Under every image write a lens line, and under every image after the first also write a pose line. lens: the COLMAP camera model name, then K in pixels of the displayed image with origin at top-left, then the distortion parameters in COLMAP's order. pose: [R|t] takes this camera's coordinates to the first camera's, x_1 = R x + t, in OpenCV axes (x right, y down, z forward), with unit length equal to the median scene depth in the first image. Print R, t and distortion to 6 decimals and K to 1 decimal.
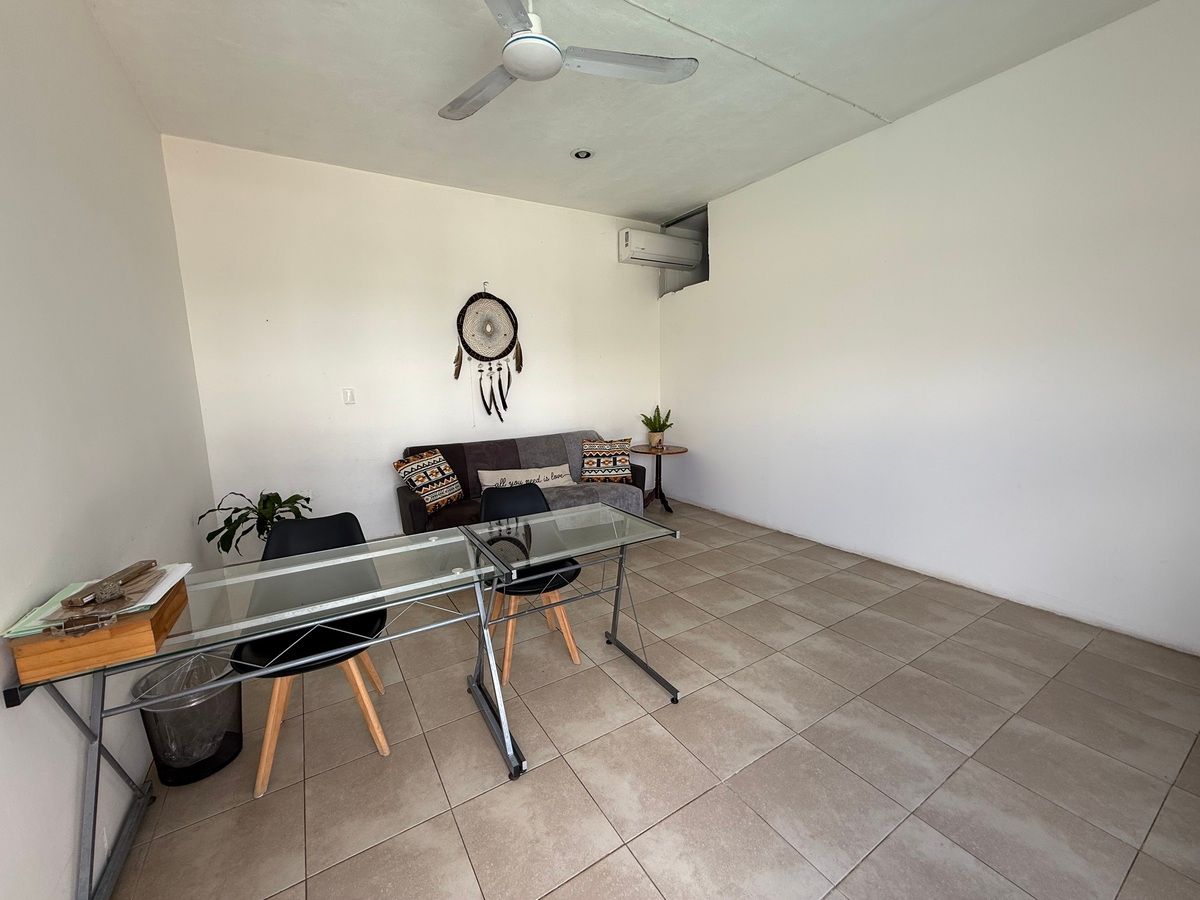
lens RADIAL K [[478.1, 0, 595.9], [0, 478.1, 449.9], [0, 0, 1]] dist [-0.000850, 0.000521]
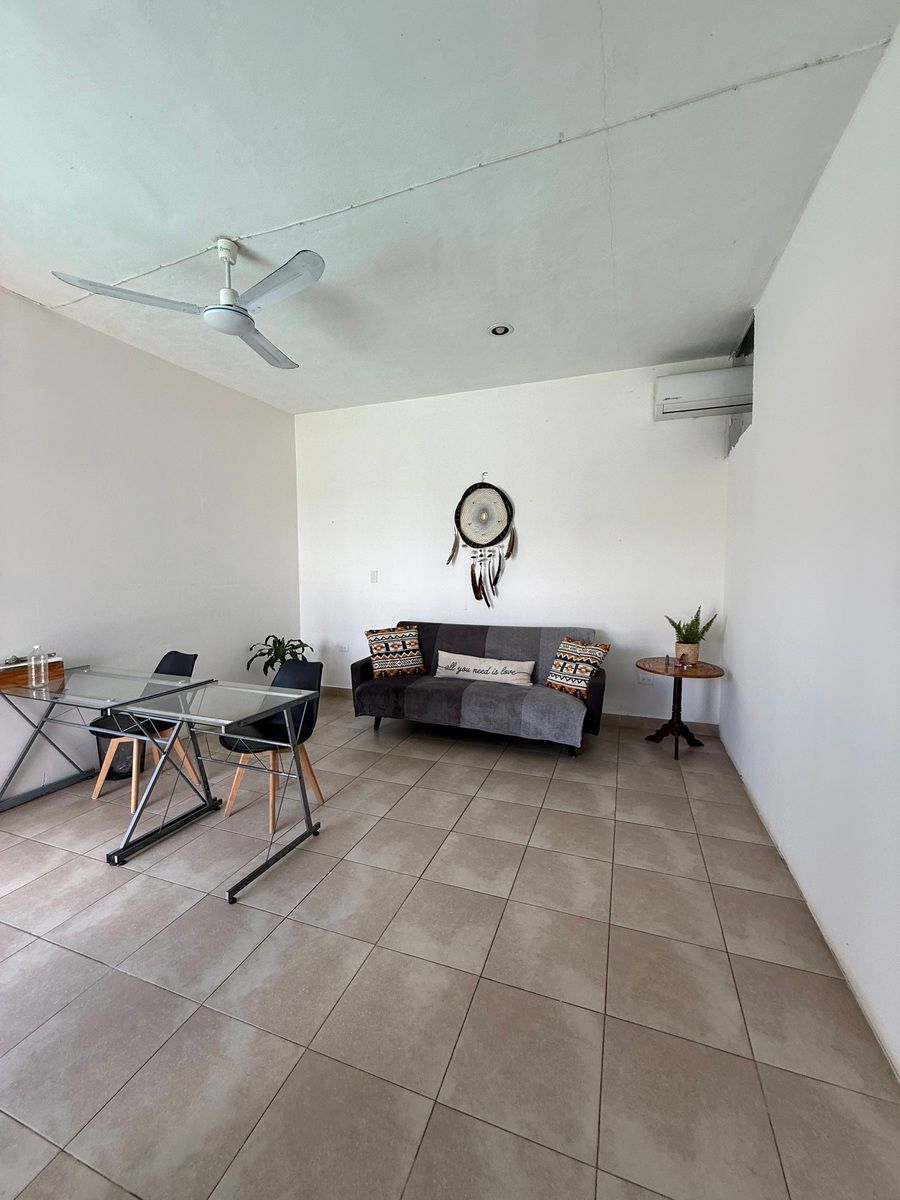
lens RADIAL K [[478.1, 0, 451.1], [0, 478.1, 598.2], [0, 0, 1]] dist [-0.000850, 0.000521]
pose [[0.618363, 0.079008, -0.781911, 0.768345], [-0.126232, 0.992001, 0.000407, -0.098931], [0.775688, 0.098451, 0.623390, 0.445425]]
